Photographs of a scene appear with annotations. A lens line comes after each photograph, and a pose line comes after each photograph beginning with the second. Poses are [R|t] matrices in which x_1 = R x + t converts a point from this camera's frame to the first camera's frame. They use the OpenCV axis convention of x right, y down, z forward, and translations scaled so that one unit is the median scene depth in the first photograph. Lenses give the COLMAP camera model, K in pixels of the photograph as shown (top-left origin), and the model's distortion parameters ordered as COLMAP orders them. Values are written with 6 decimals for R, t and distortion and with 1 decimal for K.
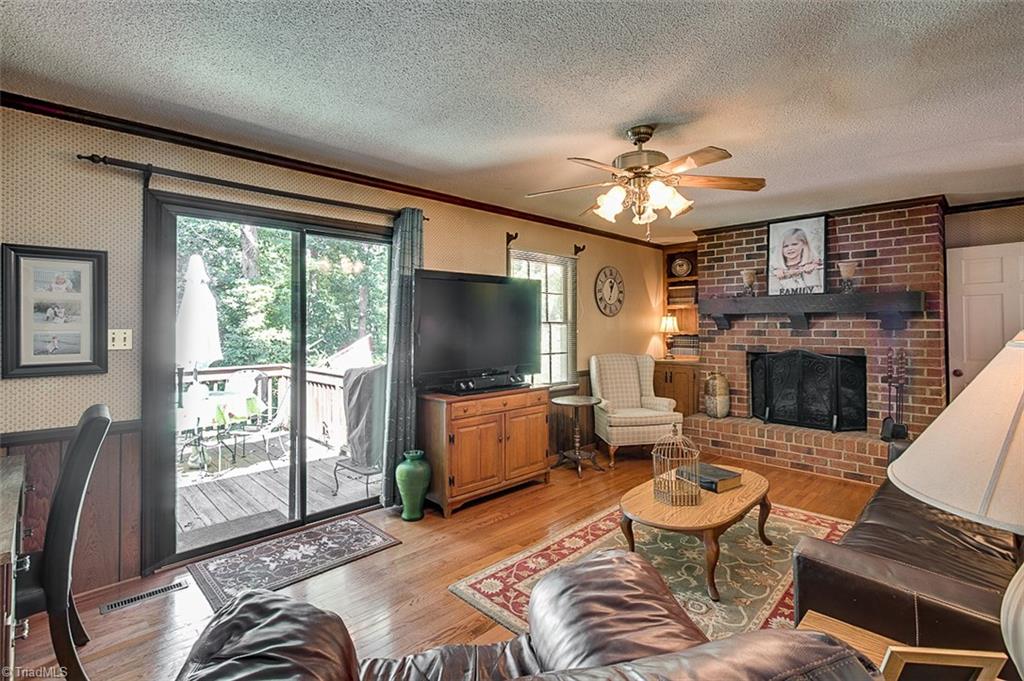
lens RADIAL K [[487.7, 0, 506.7], [0, 487.7, 319.3], [0, 0, 1]] dist [-0.006324, 0.000614]
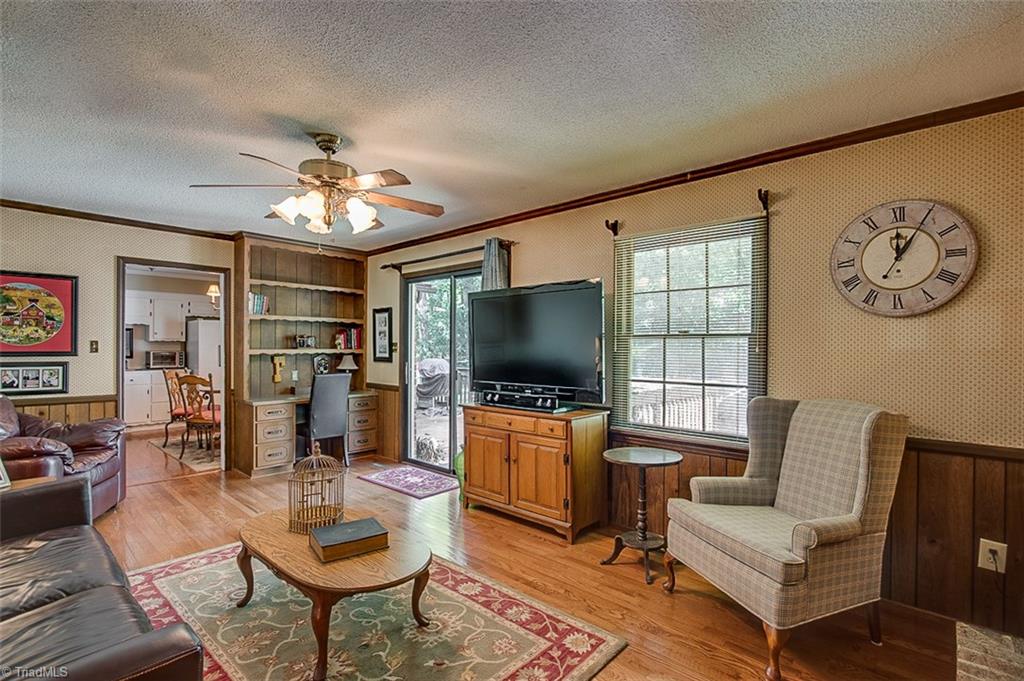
lens RADIAL K [[487.7, 0, 513.7], [0, 487.7, 346.5], [0, 0, 1]] dist [-0.006324, 0.000614]
pose [[0.049866, 0.005698, -0.998740, 0.678342], [0.010583, 0.999925, 0.006233, 0.014677], [0.998700, -0.010880, 0.049802, 0.699246]]
